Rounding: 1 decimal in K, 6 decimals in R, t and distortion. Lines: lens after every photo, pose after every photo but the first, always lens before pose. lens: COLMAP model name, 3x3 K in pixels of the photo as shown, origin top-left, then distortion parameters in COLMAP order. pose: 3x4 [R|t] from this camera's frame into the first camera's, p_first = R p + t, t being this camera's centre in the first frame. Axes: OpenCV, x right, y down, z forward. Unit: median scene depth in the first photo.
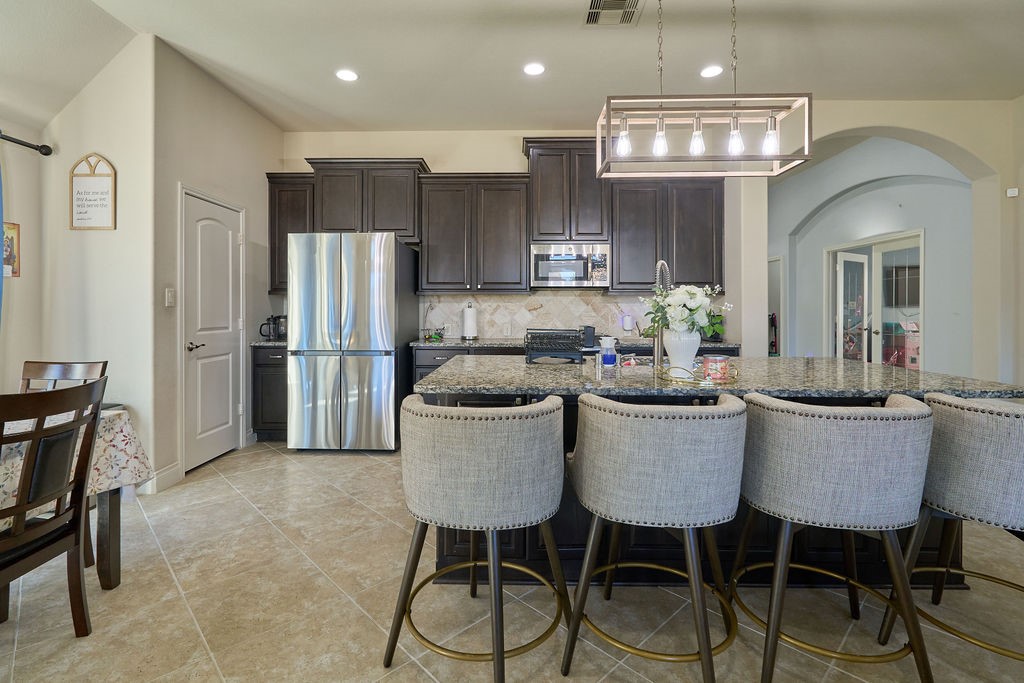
lens RADIAL K [[467.5, 0, 510.5], [0, 467.5, 309.2], [0, 0, 1]] dist [-0.016862, -0.000247]
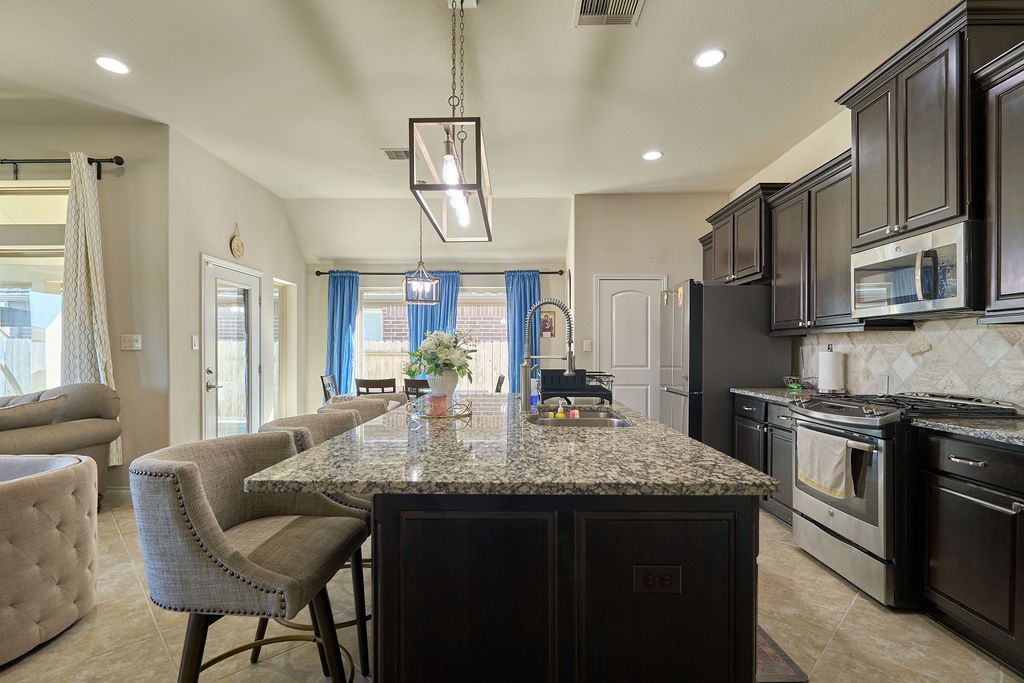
lens RADIAL K [[477.8, 0, 510.7], [0, 477.8, 350.1], [0, 0, 1]] dist [0.000460, -0.000082]
pose [[0.009033, -0.004373, -0.999950, 0.701688], [0.001491, 0.999989, -0.004360, -0.002127], [0.999958, -0.001451, 0.009039, 0.512936]]
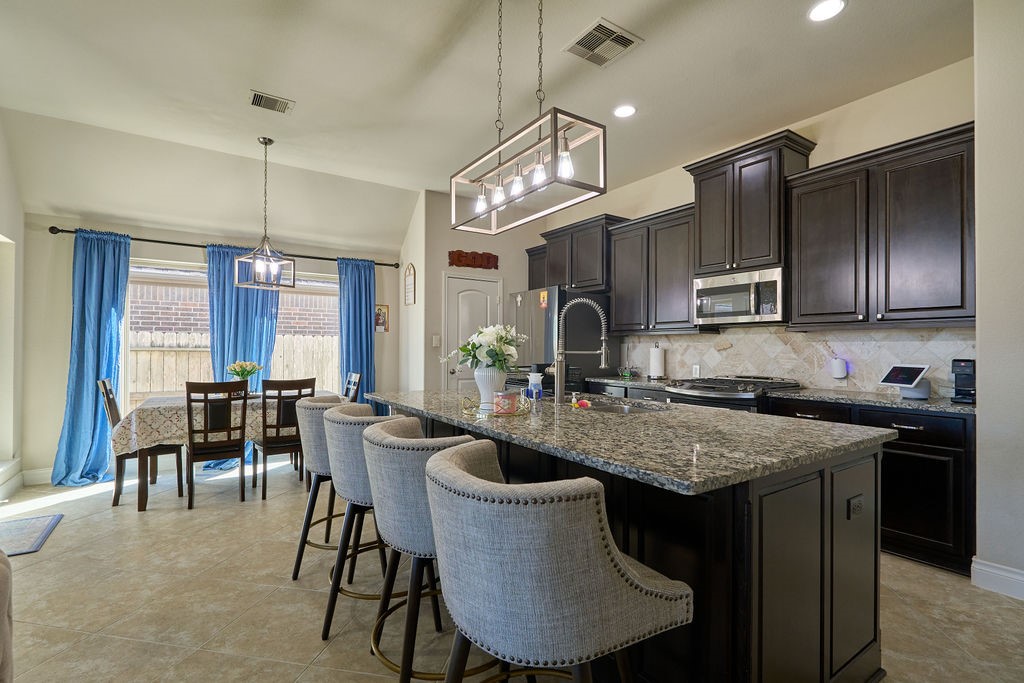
lens RADIAL K [[472.3, 0, 512.0], [0, 472.3, 341.5], [0, 0, 1]] dist [-0.001880, -0.000158]
pose [[0.577699, -0.009899, -0.816190, 0.590164], [-0.002557, 0.999900, -0.013937, -0.001469], [0.816246, 0.010138, 0.577615, 0.169940]]
